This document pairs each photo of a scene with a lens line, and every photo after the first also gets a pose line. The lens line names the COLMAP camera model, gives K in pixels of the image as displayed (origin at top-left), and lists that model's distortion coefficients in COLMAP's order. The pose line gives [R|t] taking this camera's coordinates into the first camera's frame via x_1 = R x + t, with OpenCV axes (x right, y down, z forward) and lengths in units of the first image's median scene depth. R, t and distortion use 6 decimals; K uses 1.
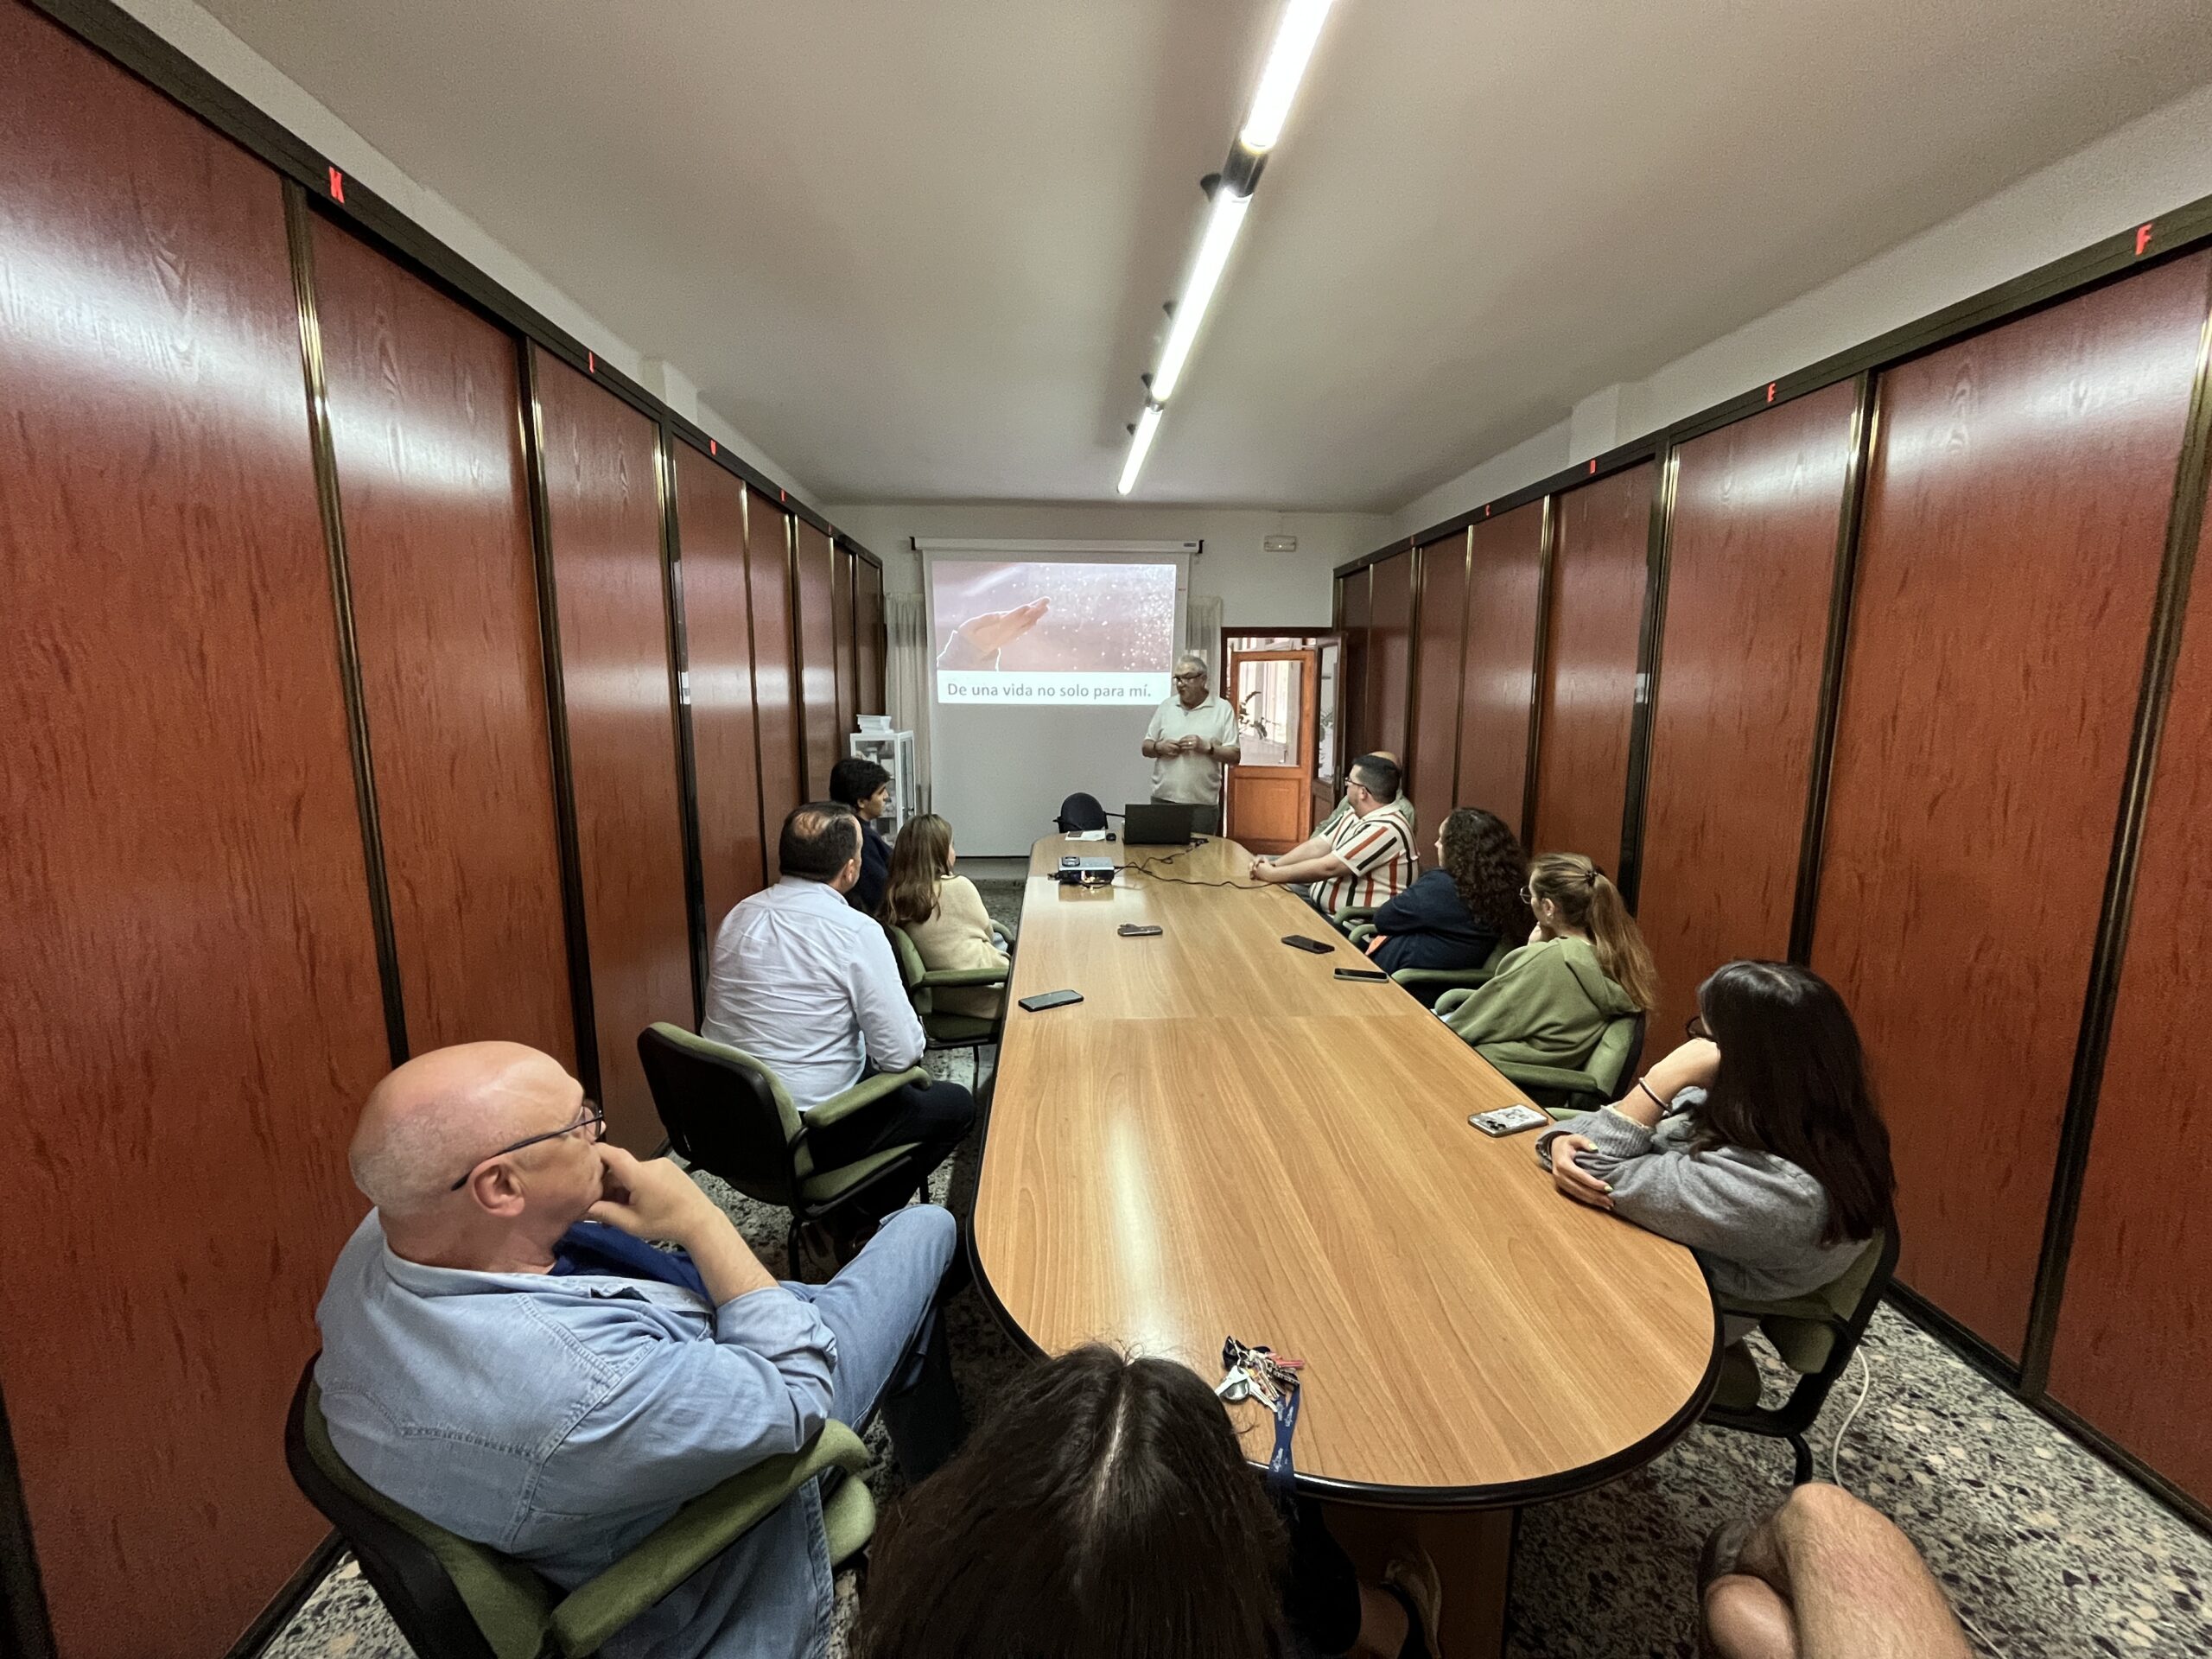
lens RADIAL K [[903.7, 0, 1099.2], [0, 903.7, 822.5], [0, 0, 1]] dist [0.000000, -0.002368]
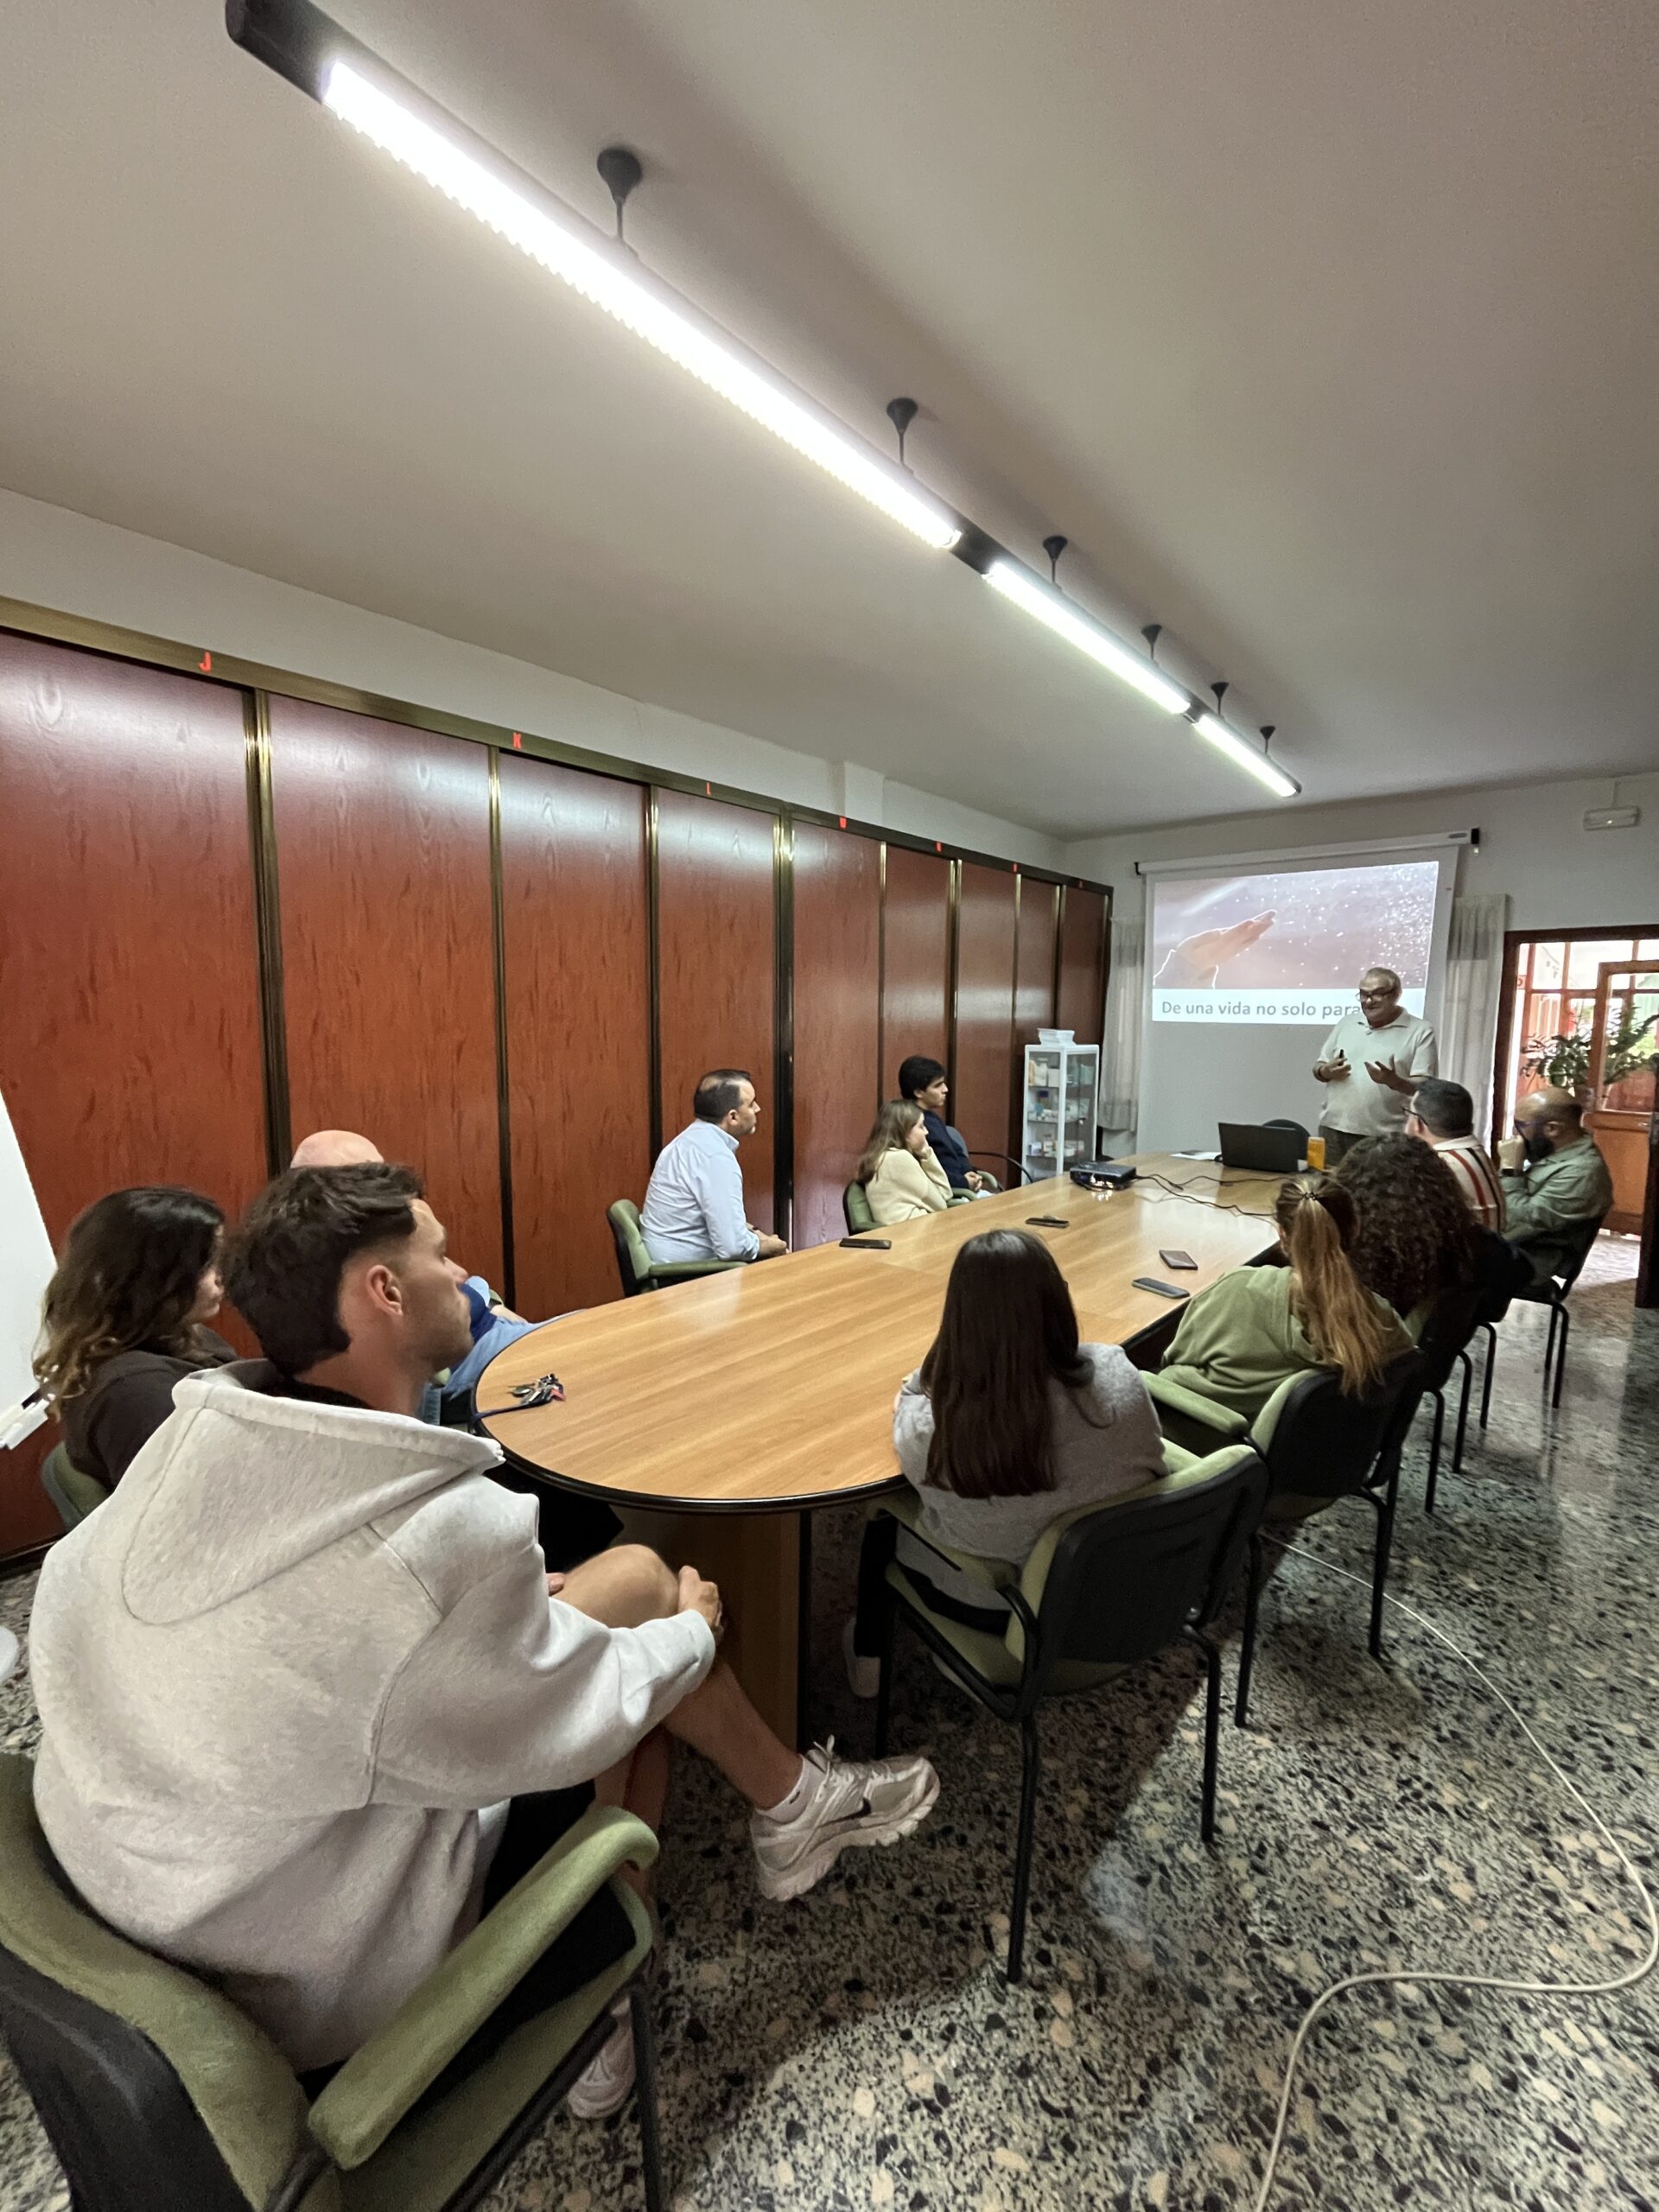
lens RADIAL K [[903.7, 0, 831.3], [0, 903.7, 1093.8], [0, 0, 1]] dist [0.000000, -0.002368]
pose [[0.727262, 0.066493, -0.683131, 0.264434], [-0.108441, 0.993927, -0.018702, 0.008003], [0.677739, 0.087681, 0.730056, 0.019273]]
